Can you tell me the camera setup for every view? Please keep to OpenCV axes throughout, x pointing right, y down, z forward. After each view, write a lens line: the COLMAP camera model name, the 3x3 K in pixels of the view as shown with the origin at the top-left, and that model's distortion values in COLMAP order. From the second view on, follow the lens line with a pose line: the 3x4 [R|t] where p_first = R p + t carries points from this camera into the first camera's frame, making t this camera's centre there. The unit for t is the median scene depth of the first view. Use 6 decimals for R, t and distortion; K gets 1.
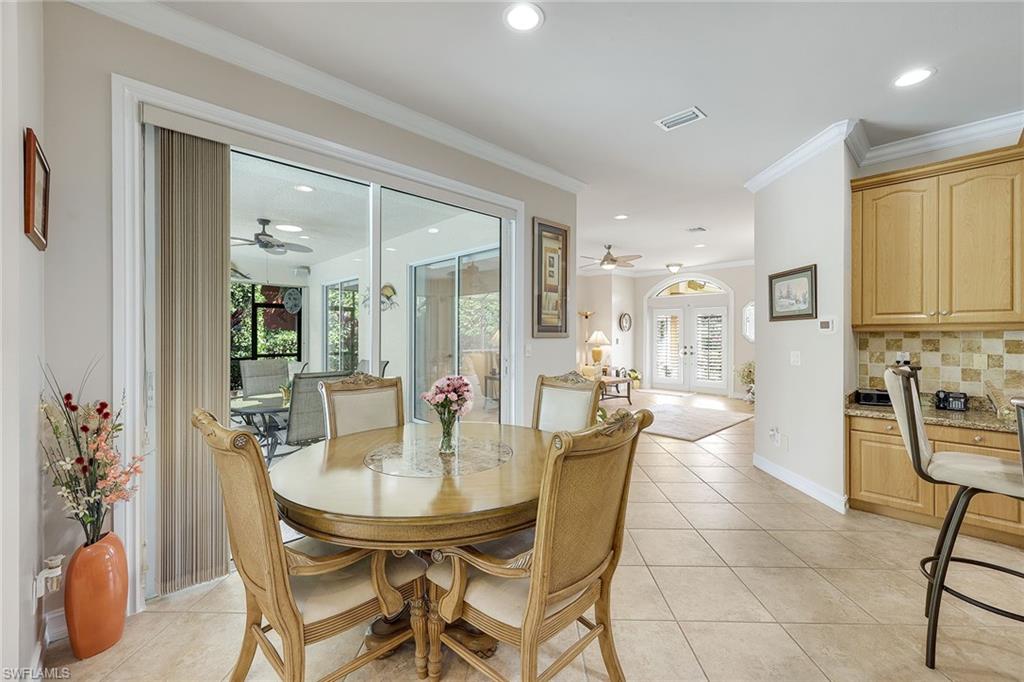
lens RADIAL K [[419.9, 0, 512.3], [0, 419.9, 335.0], [0, 0, 1]] dist [0.003944, 0.000174]
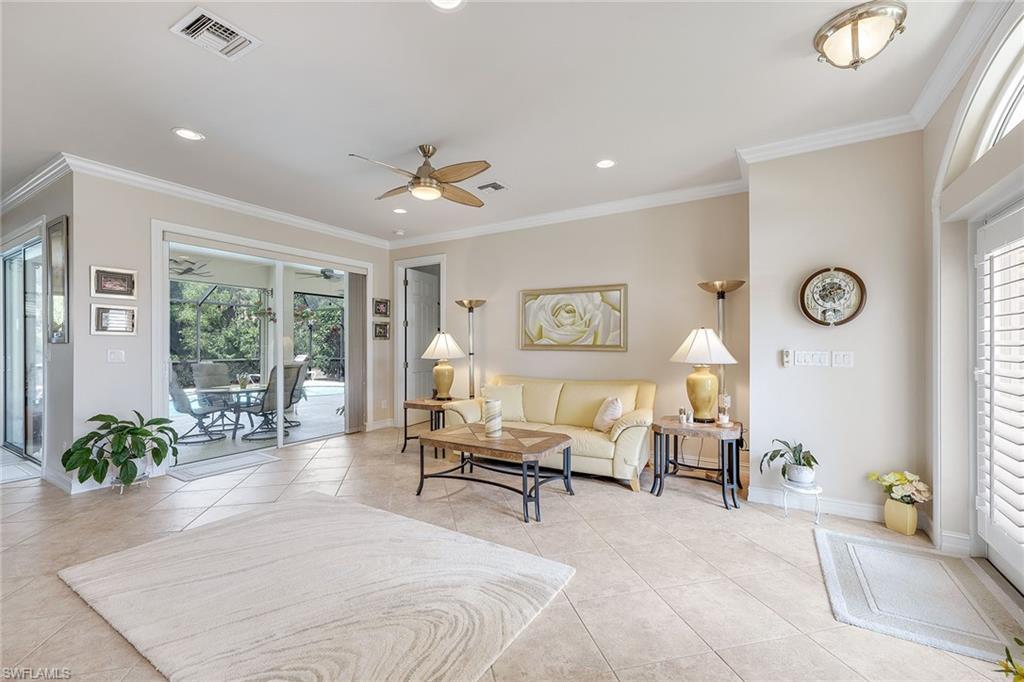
lens RADIAL K [[416.8, 0, 512.0], [0, 416.8, 341.0], [0, 0, 1]] dist [-0.000084, 0.000207]
pose [[0.269706, -0.010835, -0.962882, 1.520377], [0.001798, 0.999941, -0.010748, 0.015594], [0.962941, 0.001168, 0.269709, 2.117757]]
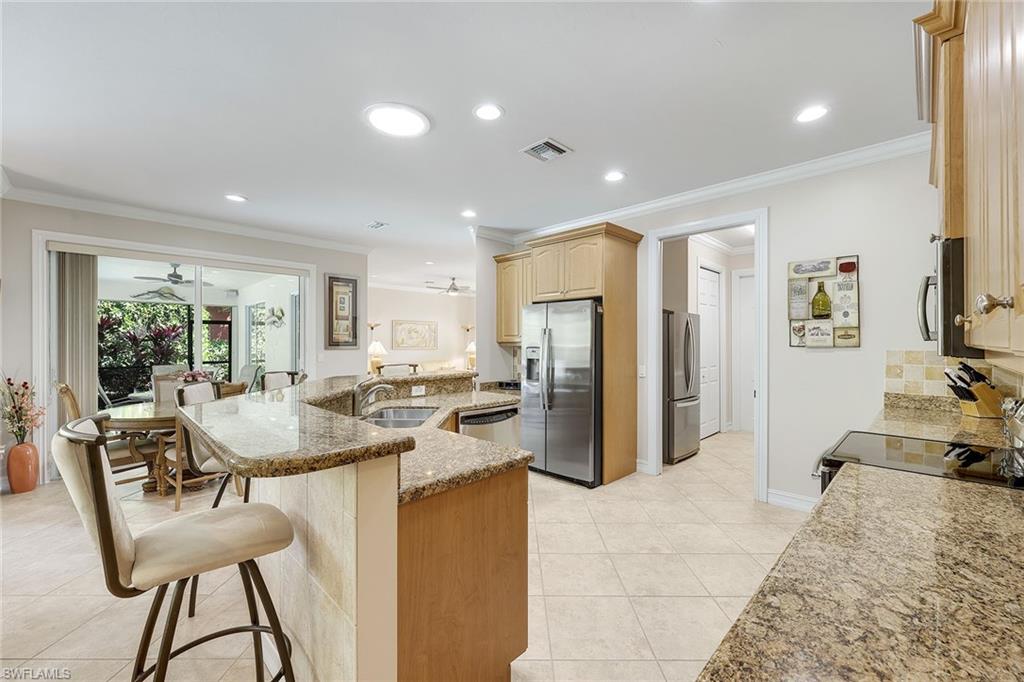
lens RADIAL K [[416.8, 0, 512.0], [0, 416.8, 341.0], [0, 0, 1]] dist [-0.000084, 0.000207]
pose [[0.999731, -0.003286, 0.022968, 0.834751], [0.003326, 0.999993, -0.001704, -0.024508], [-0.022962, 0.001780, 0.999735, -0.680049]]
